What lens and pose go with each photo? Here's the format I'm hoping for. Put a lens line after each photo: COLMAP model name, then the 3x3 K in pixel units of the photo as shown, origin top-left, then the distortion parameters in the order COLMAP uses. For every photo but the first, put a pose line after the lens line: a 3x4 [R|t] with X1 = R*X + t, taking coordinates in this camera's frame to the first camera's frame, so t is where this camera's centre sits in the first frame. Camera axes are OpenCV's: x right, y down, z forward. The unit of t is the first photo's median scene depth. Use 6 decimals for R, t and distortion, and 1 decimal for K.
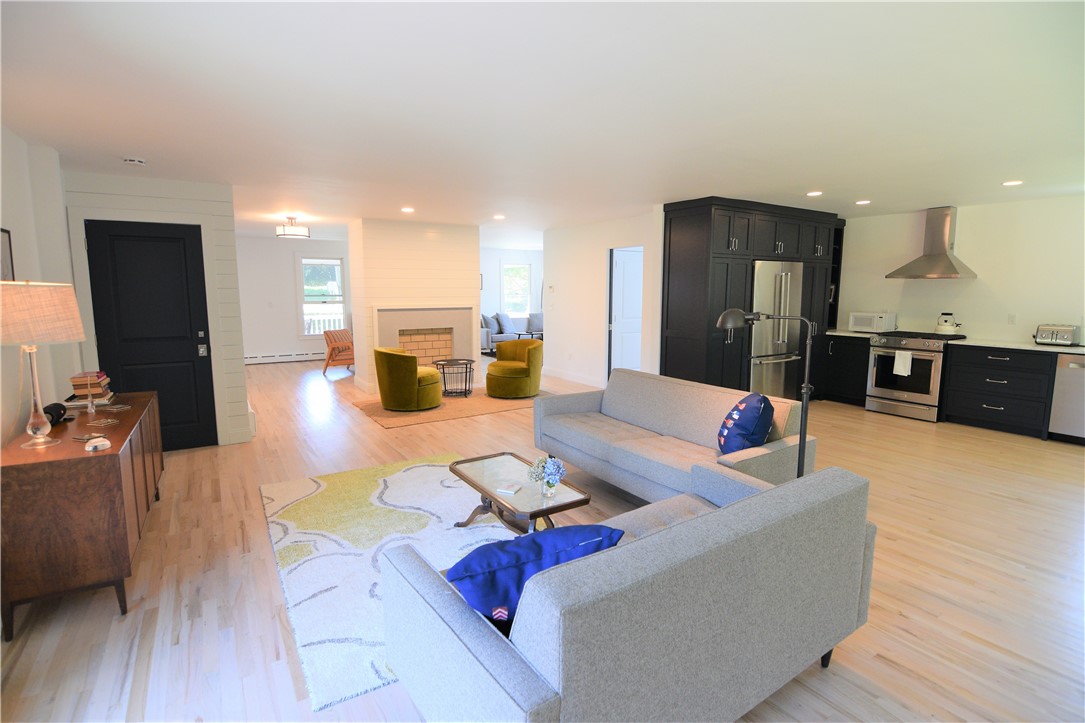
lens RADIAL K [[527.7, 0, 542.5], [0, 527.7, 361.5], [0, 0, 1]] dist [-0.028973, -0.000317]
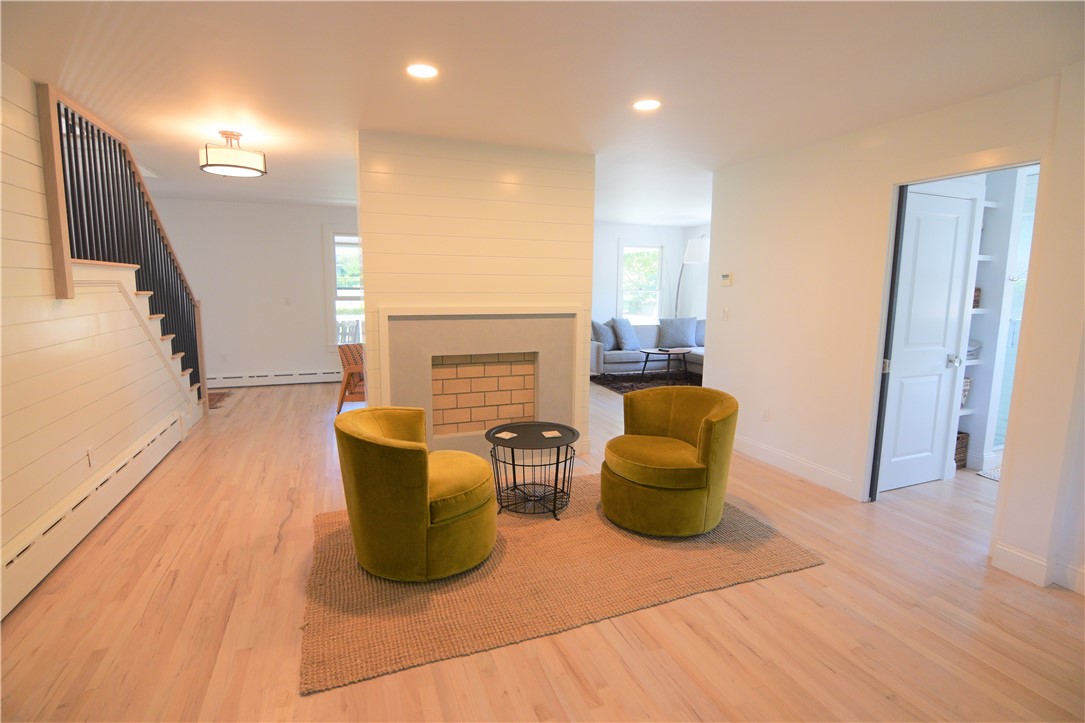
lens RADIAL K [[516.2, 0, 542.5], [0, 516.2, 361.5], [0, 0, 1]] dist [0.000386, 0.000054]
pose [[0.980526, 0.036392, -0.192989, -0.066257], [-0.034525, 0.999319, 0.013029, -0.061489], [0.193332, -0.006112, 0.981114, 0.497347]]
